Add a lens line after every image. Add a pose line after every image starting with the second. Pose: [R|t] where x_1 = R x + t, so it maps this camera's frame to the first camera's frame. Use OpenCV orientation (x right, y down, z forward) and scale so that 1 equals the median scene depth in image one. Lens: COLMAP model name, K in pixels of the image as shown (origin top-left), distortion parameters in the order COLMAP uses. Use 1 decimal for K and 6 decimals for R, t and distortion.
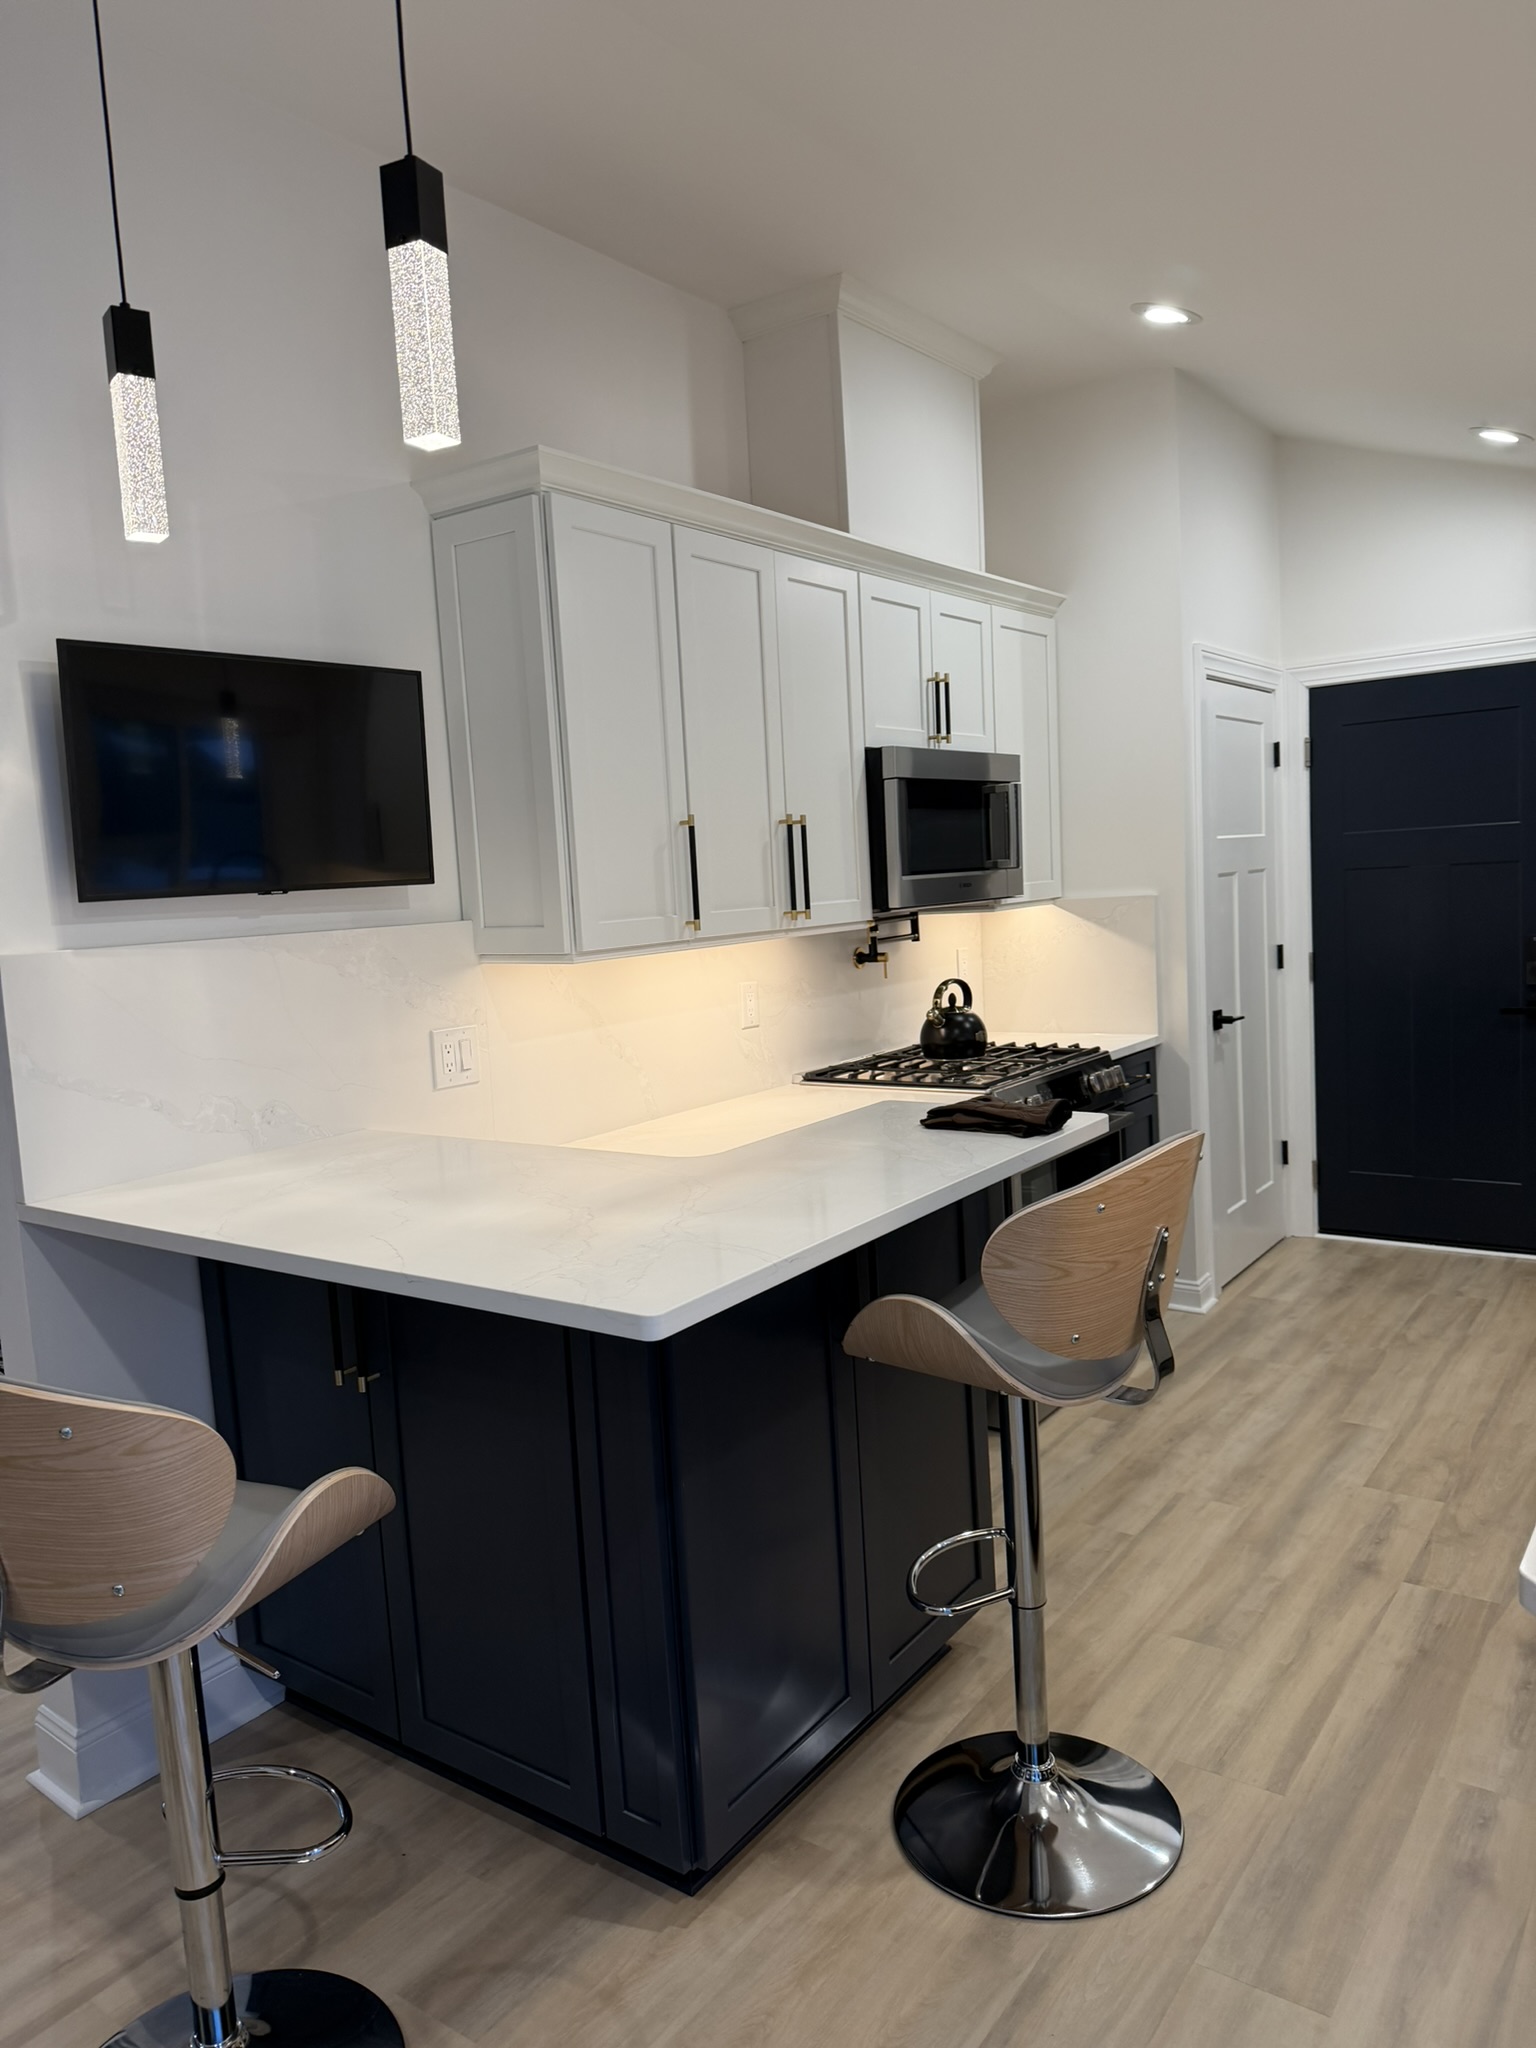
lens RADIAL K [[1442.2, 0, 751.0], [0, 1442.2, 1024.0], [0, 0, 1]] dist [0.002576, -0.009151]
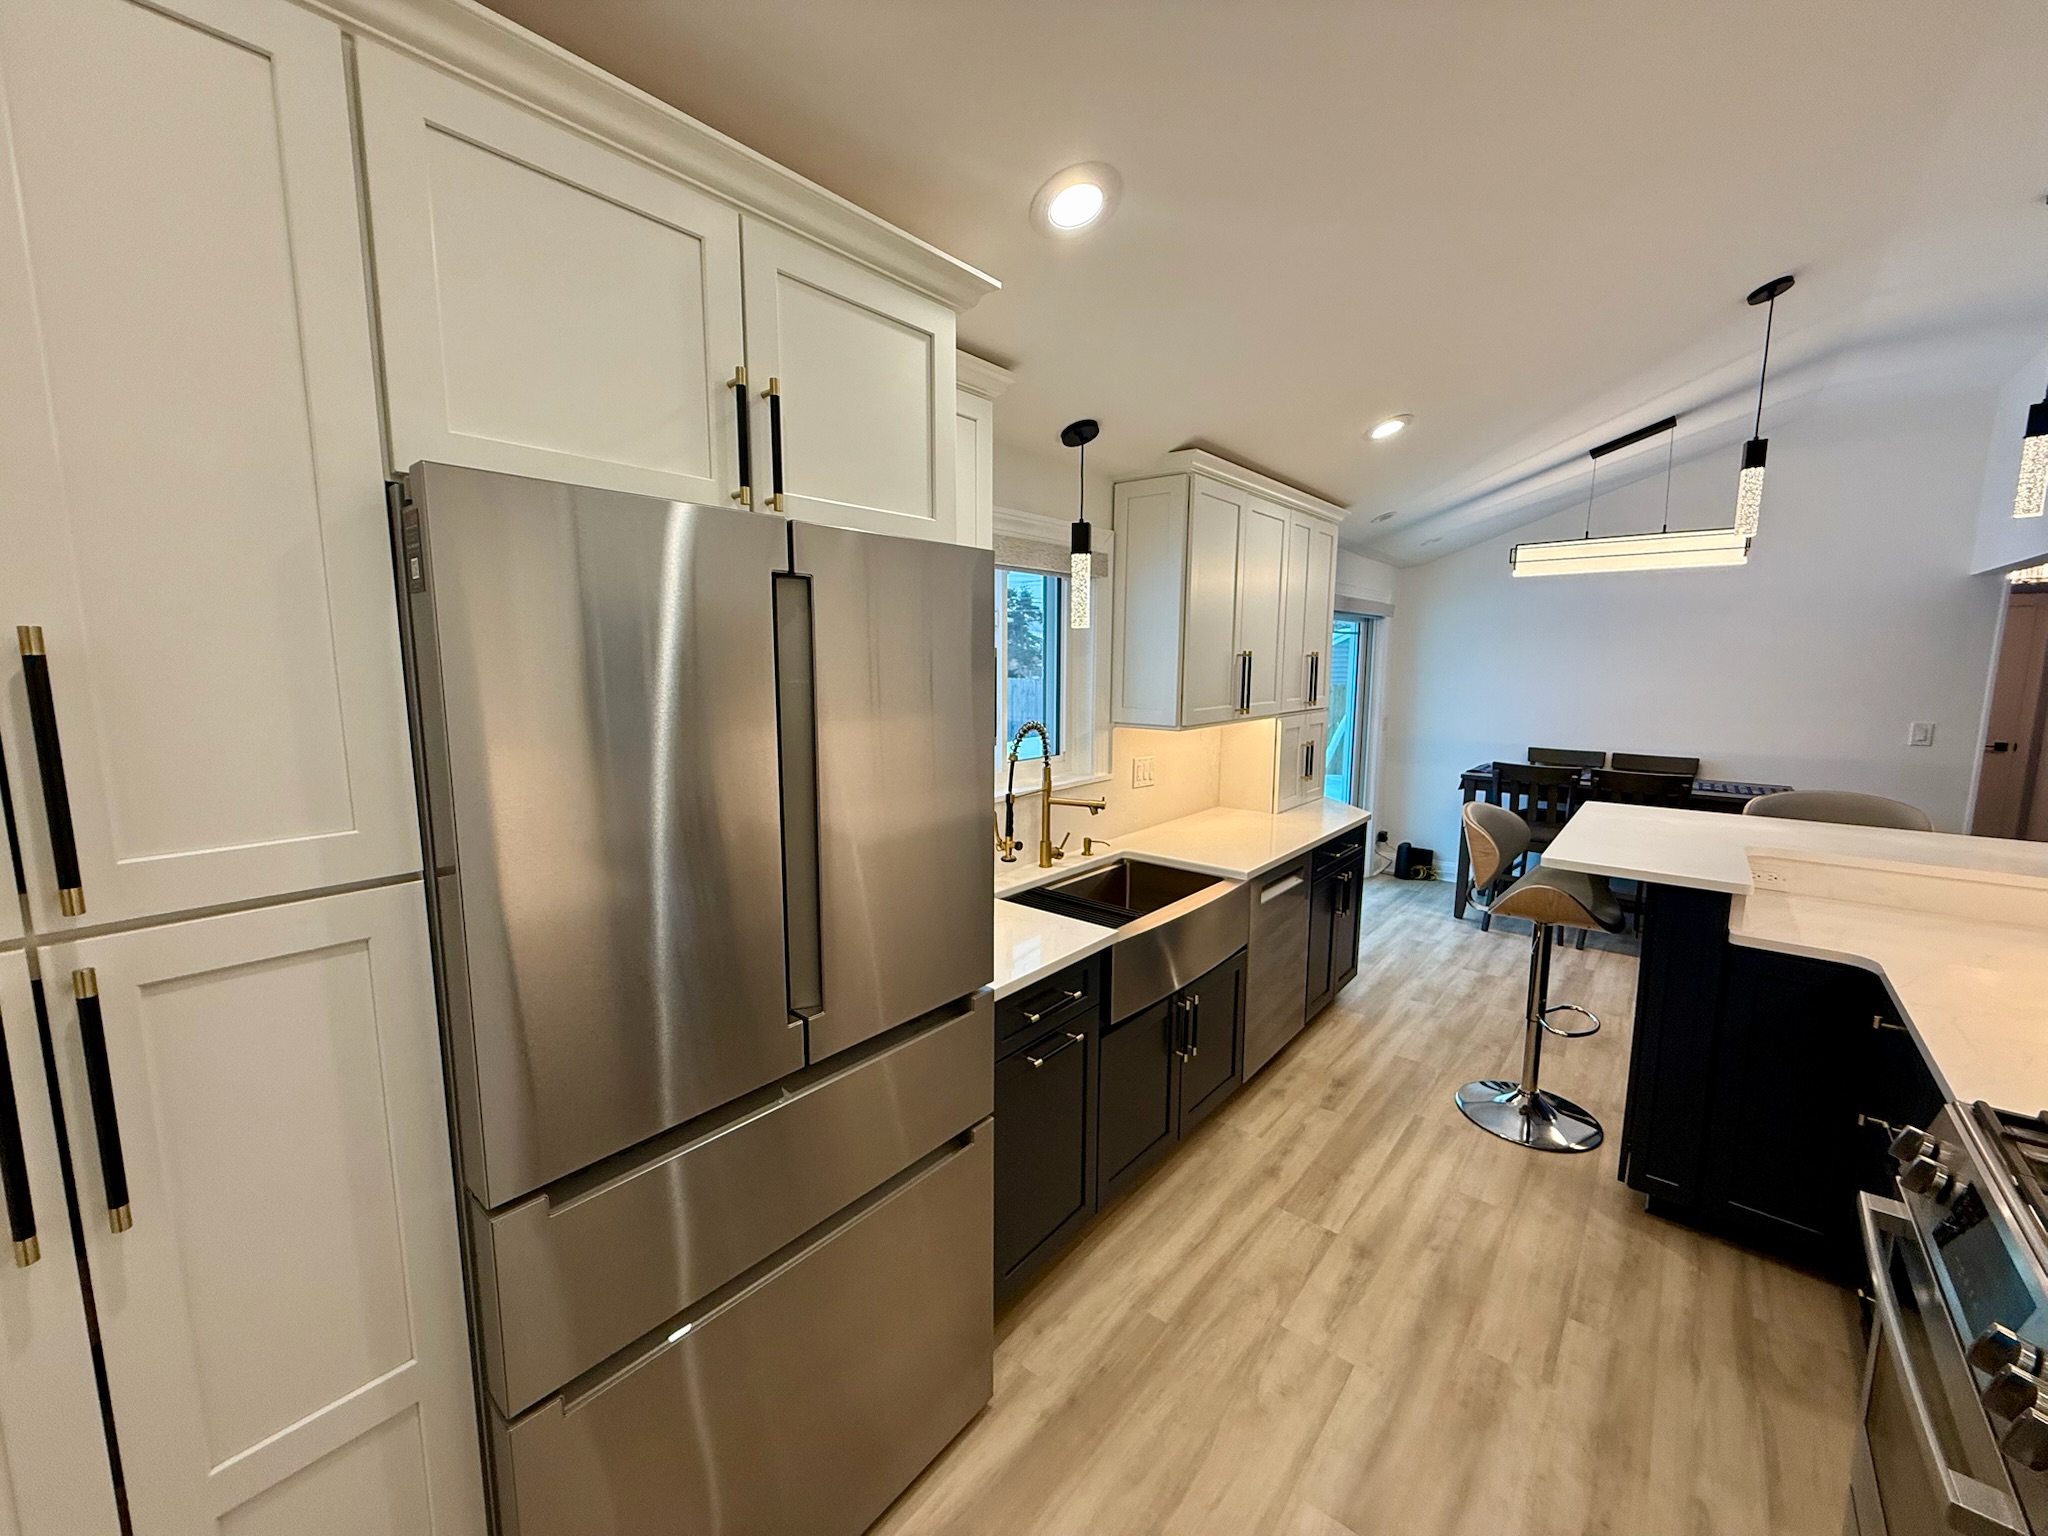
lens RADIAL K [[815.2, 0, 1017.1], [0, 815.2, 765.8], [0, 0, 1]] dist [0.001221, 0.000123]
pose [[-0.996539, 0.047526, 0.068195, 0.648456], [0.062046, 0.971258, 0.229799, -0.242736], [-0.055313, 0.233235, -0.970846, 1.586466]]
